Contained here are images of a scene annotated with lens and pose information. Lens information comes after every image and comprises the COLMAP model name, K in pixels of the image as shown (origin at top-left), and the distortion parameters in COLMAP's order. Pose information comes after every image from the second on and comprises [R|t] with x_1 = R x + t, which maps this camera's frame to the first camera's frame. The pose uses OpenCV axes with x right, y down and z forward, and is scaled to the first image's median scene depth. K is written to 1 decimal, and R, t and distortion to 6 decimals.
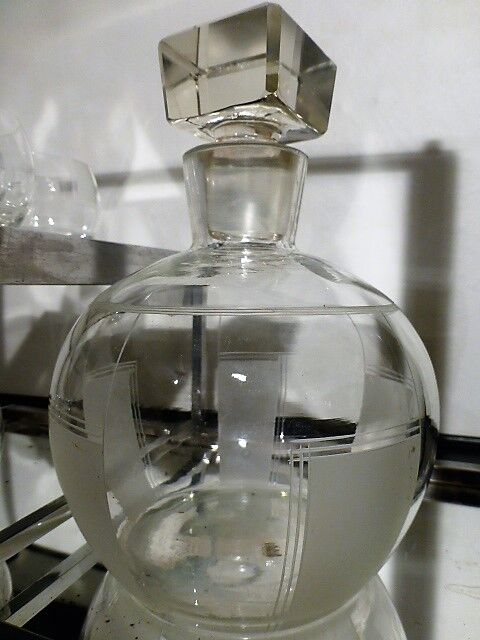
lens RADIAL K [[443.9, 0, 240.0], [0, 443.9, 320.0], [0, 0, 1]] dist [0.004414, 0.002231]
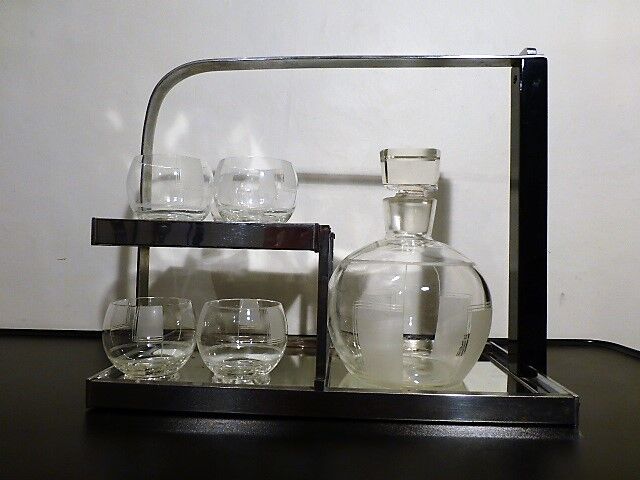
lens RADIAL K [[430.4, 0, 320.0], [0, 430.4, 240.0], [0, 0, 1]] dist [-0.001099, -0.001166]
pose [[0.954567, 0.025269, 0.296923, -0.442076], [0.003182, 0.995477, -0.094946, 0.026777], [-0.297979, 0.091577, 0.950169, -0.403761]]
